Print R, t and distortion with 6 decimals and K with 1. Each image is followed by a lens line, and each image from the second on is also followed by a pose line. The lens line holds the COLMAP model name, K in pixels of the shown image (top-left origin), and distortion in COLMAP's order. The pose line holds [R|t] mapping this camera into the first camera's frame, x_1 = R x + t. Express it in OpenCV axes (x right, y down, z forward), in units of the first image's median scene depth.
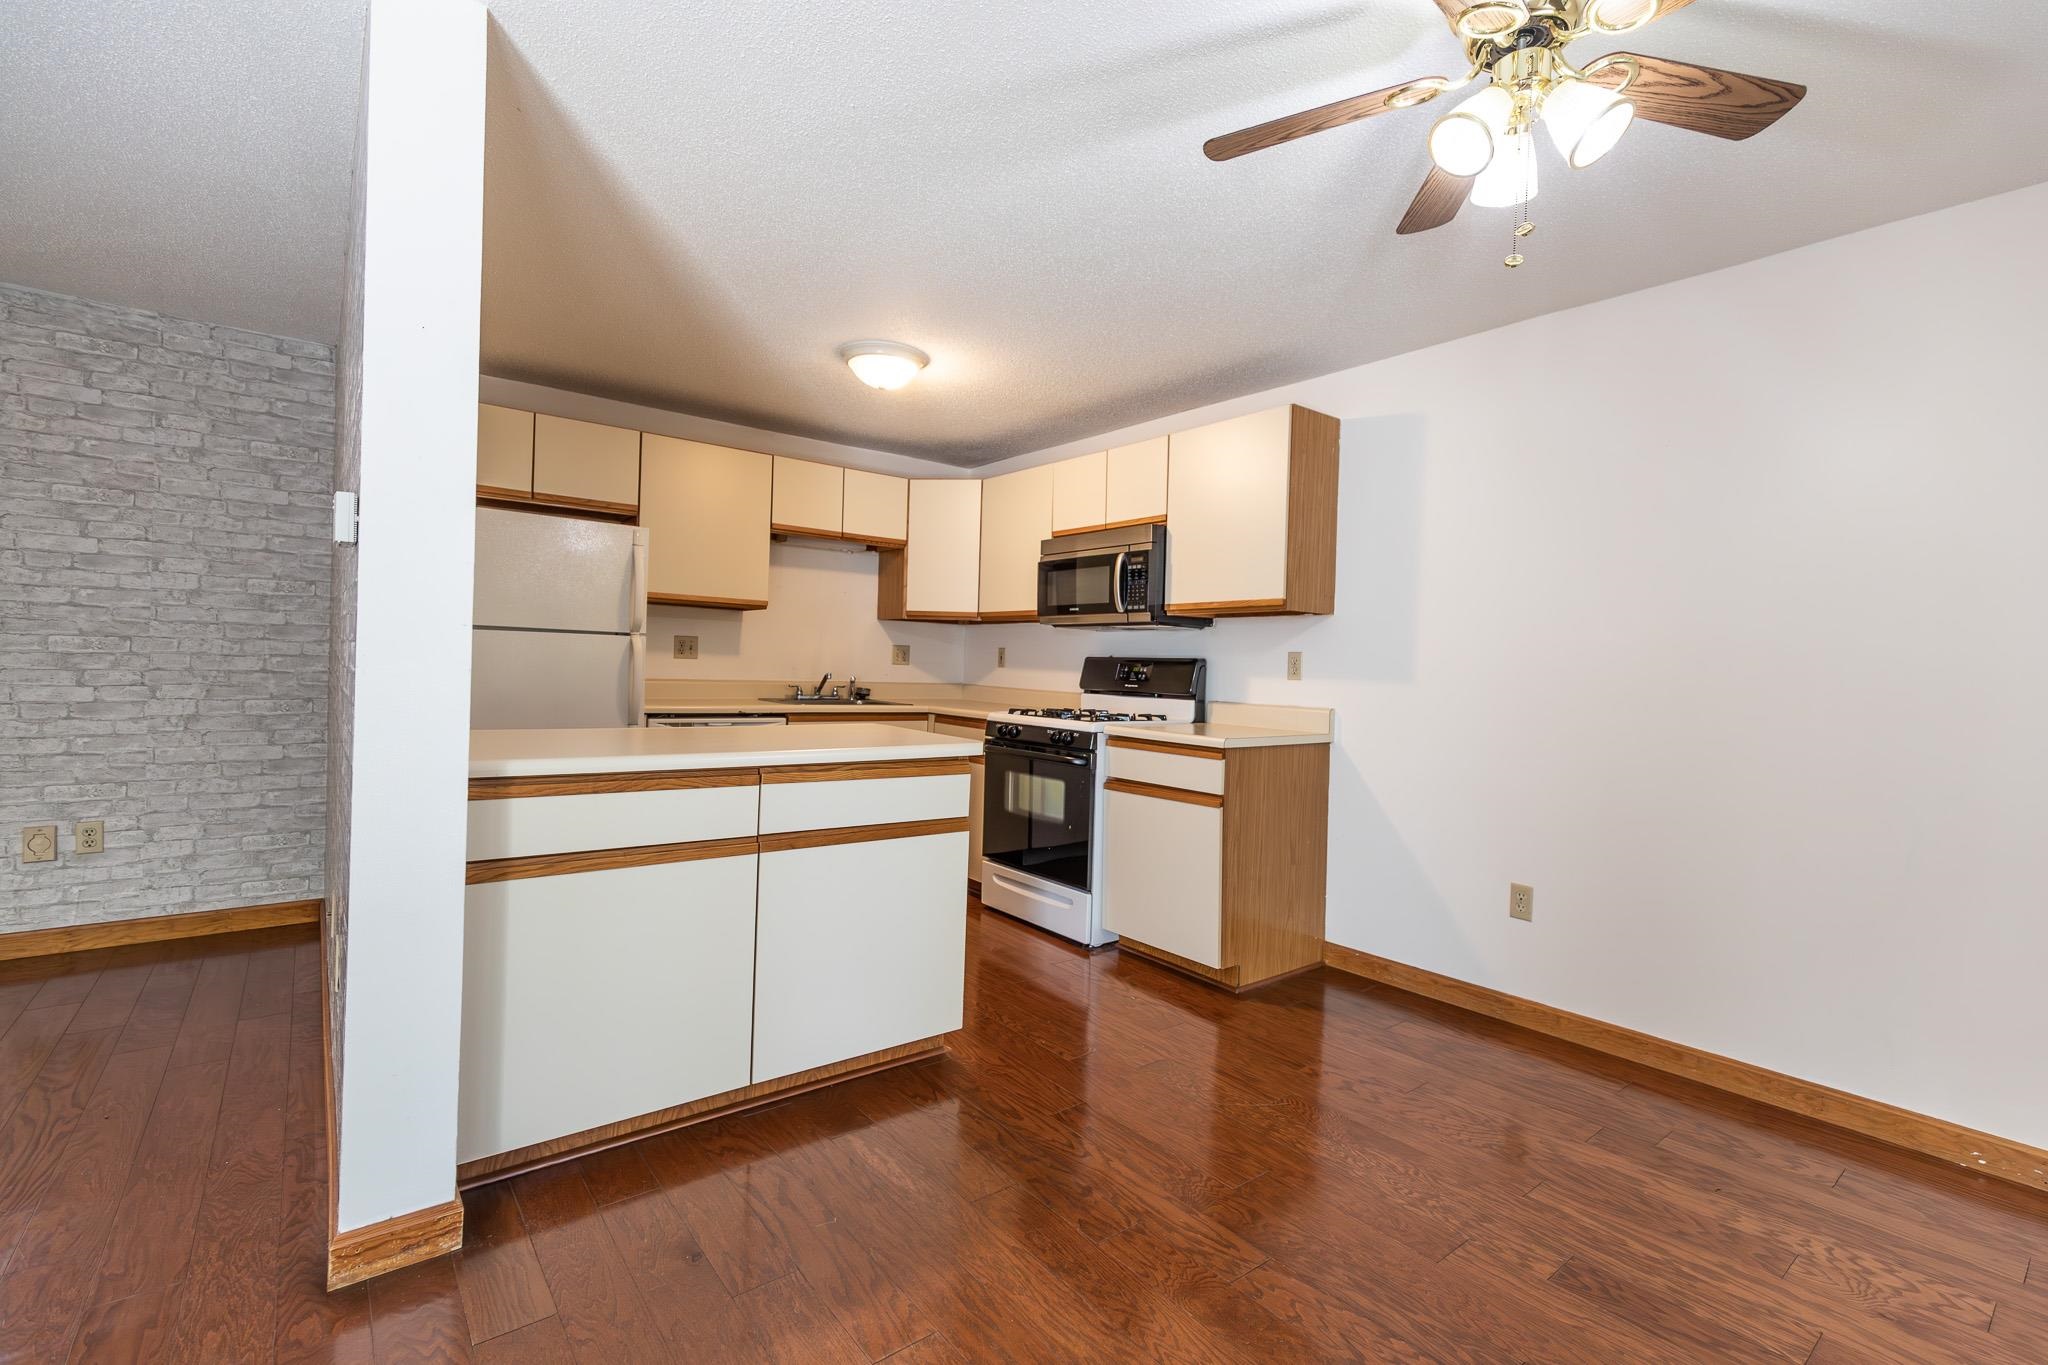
lens RADIAL K [[904.6, 0, 1037.5], [0, 904.6, 676.6], [0, 0, 1]] dist [0.002205, -0.000419]
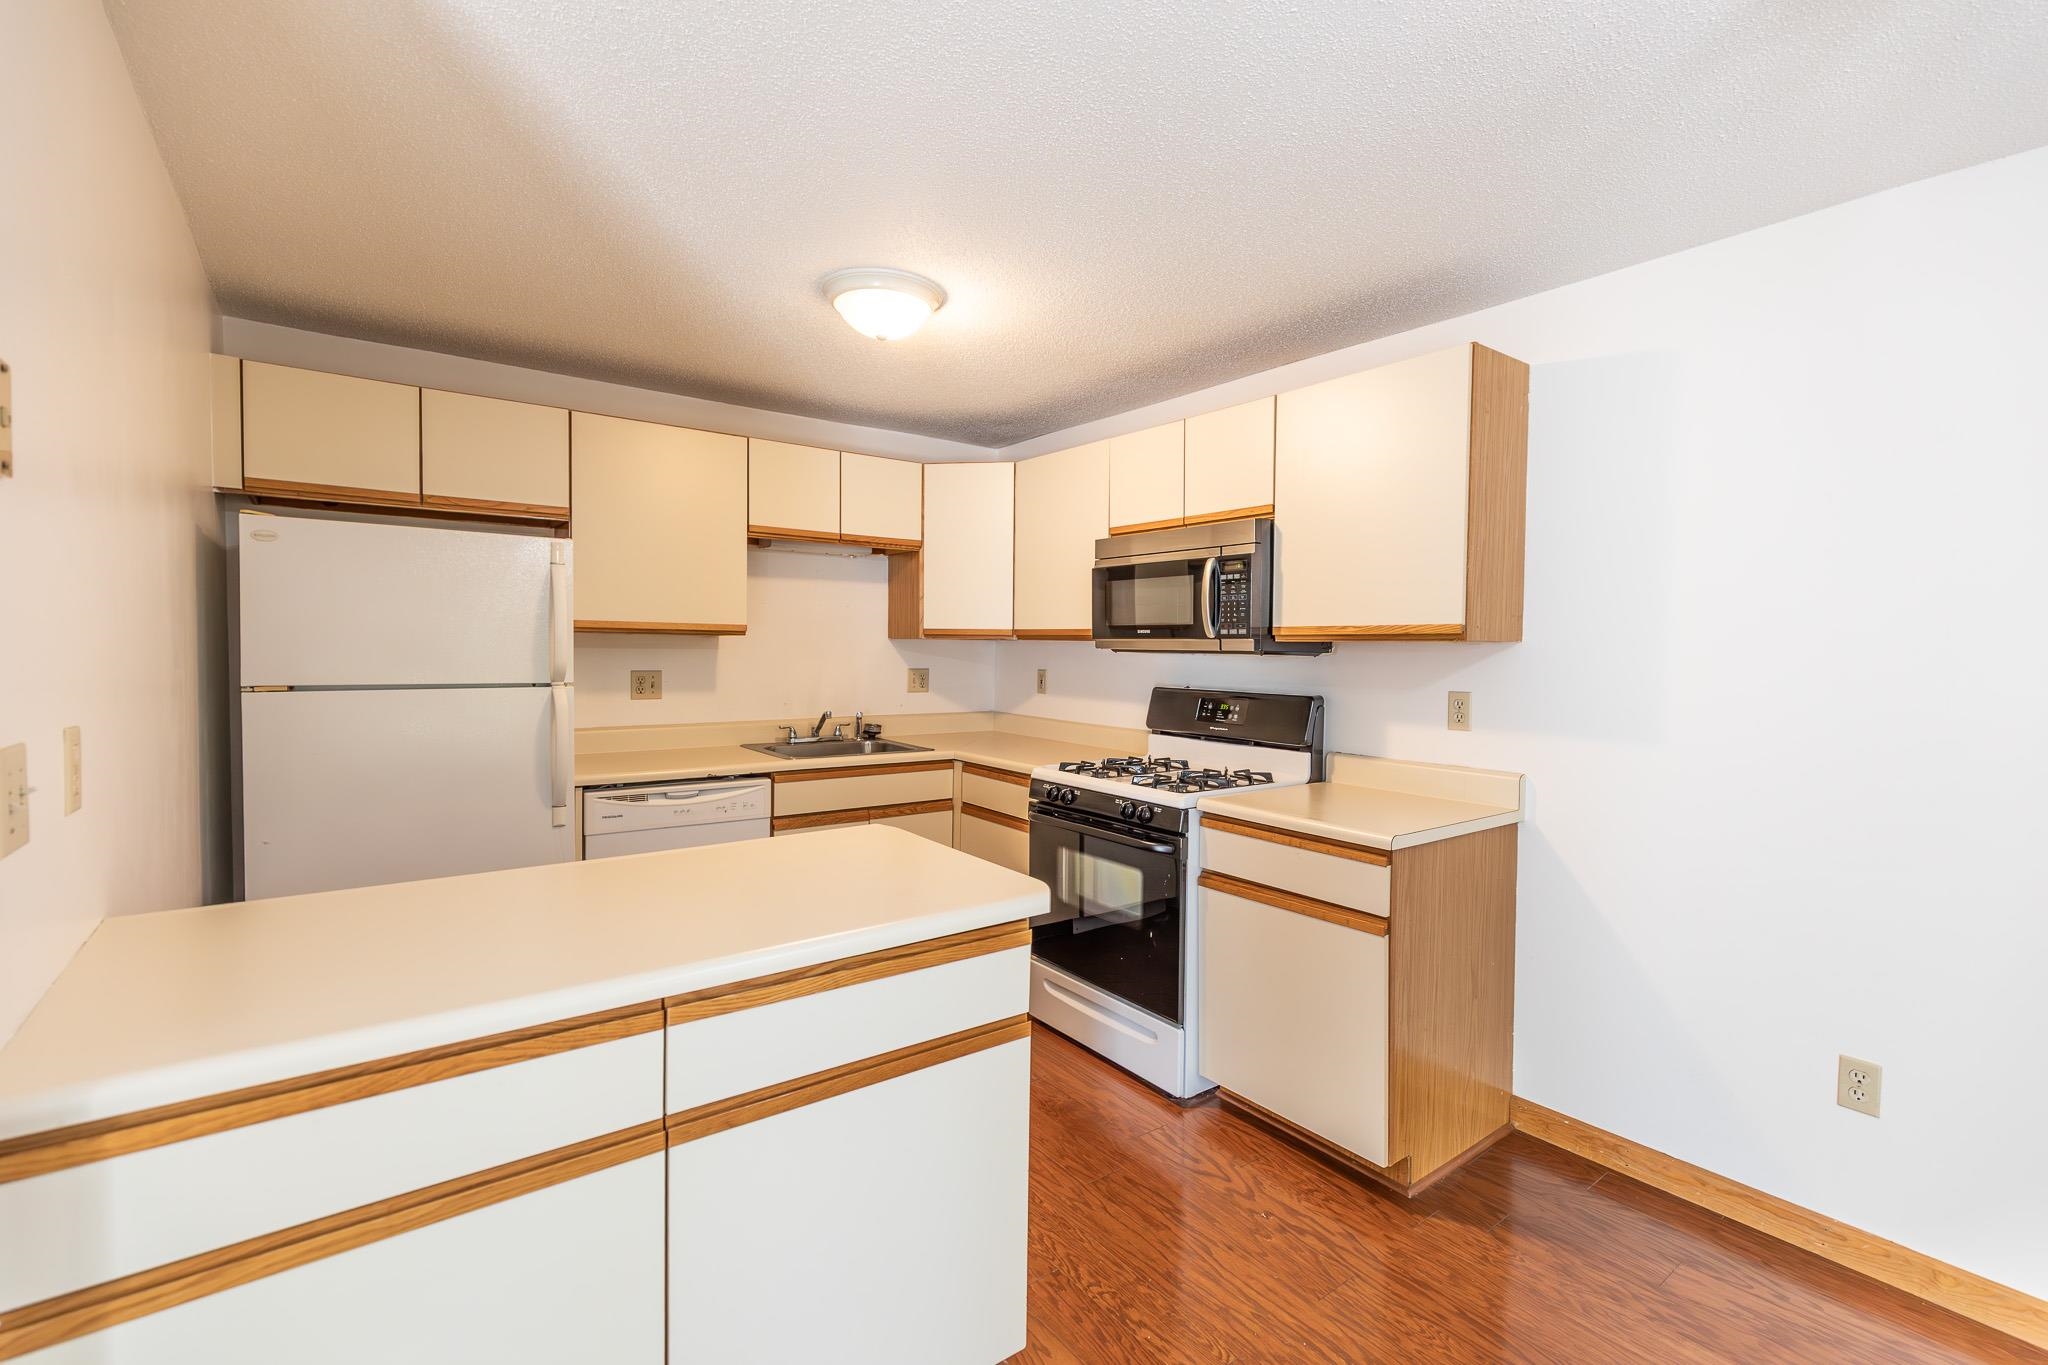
lens RADIAL K [[904.6, 0, 1037.5], [0, 904.6, 676.6], [0, 0, 1]] dist [0.002205, -0.000419]
pose [[0.999559, -0.019839, -0.022075, -0.034544], [0.020321, 0.999555, 0.021825, -0.058511], [0.021632, -0.022264, 0.999518, 0.255573]]
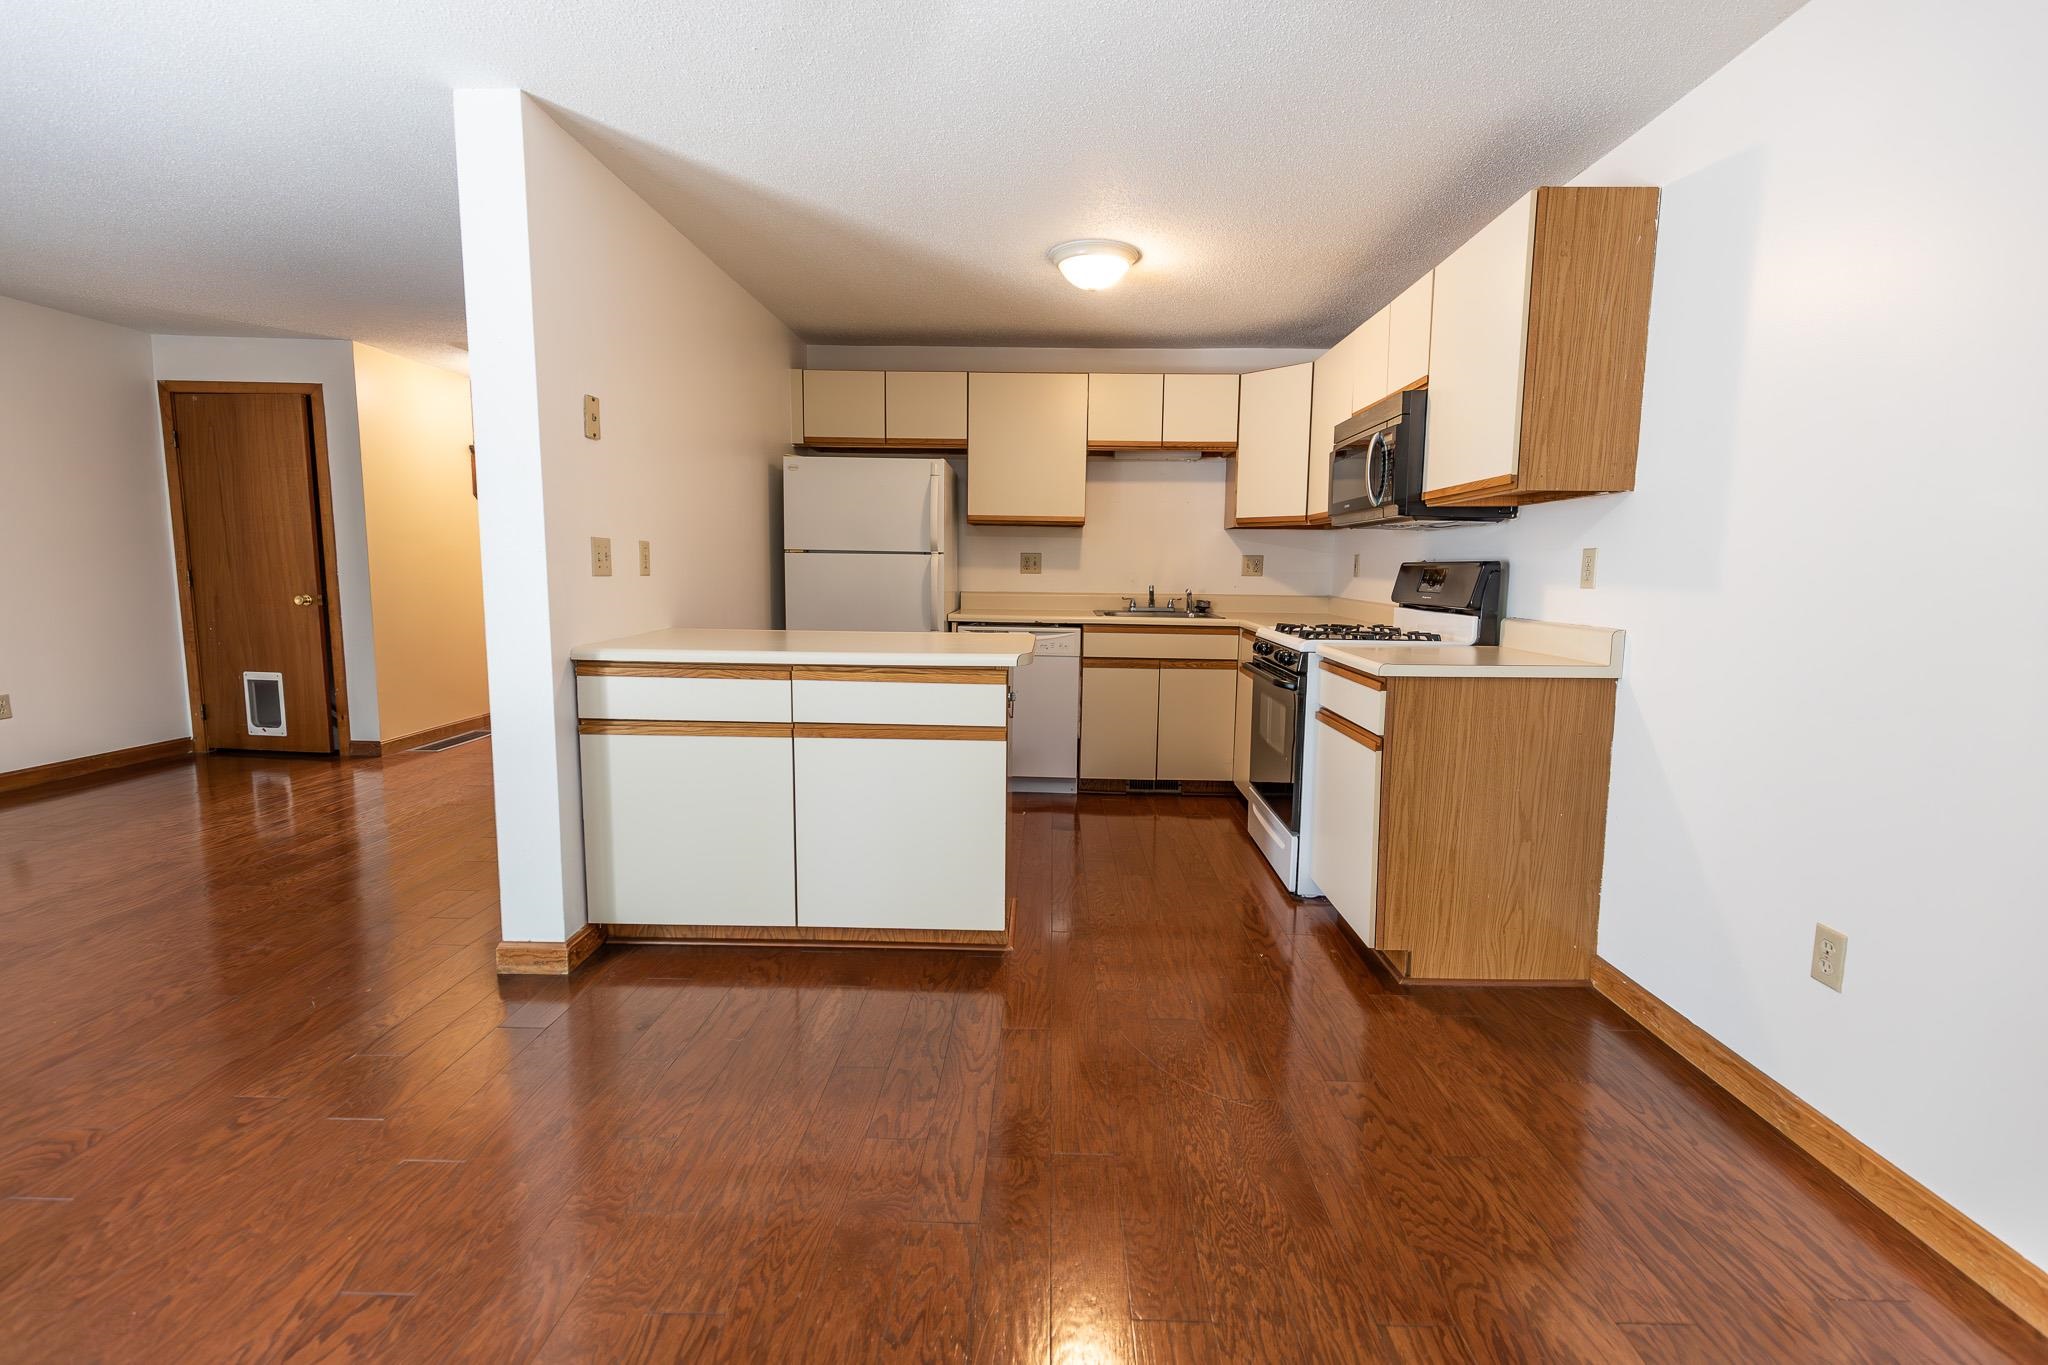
lens RADIAL K [[904.6, 0, 1037.5], [0, 904.6, 676.6], [0, 0, 1]] dist [0.002205, -0.000419]
pose [[0.770907, 0.054432, -0.634617, 0.385180], [0.005094, 0.995783, 0.091599, 0.005088], [0.636927, -0.073847, 0.767379, 0.169859]]
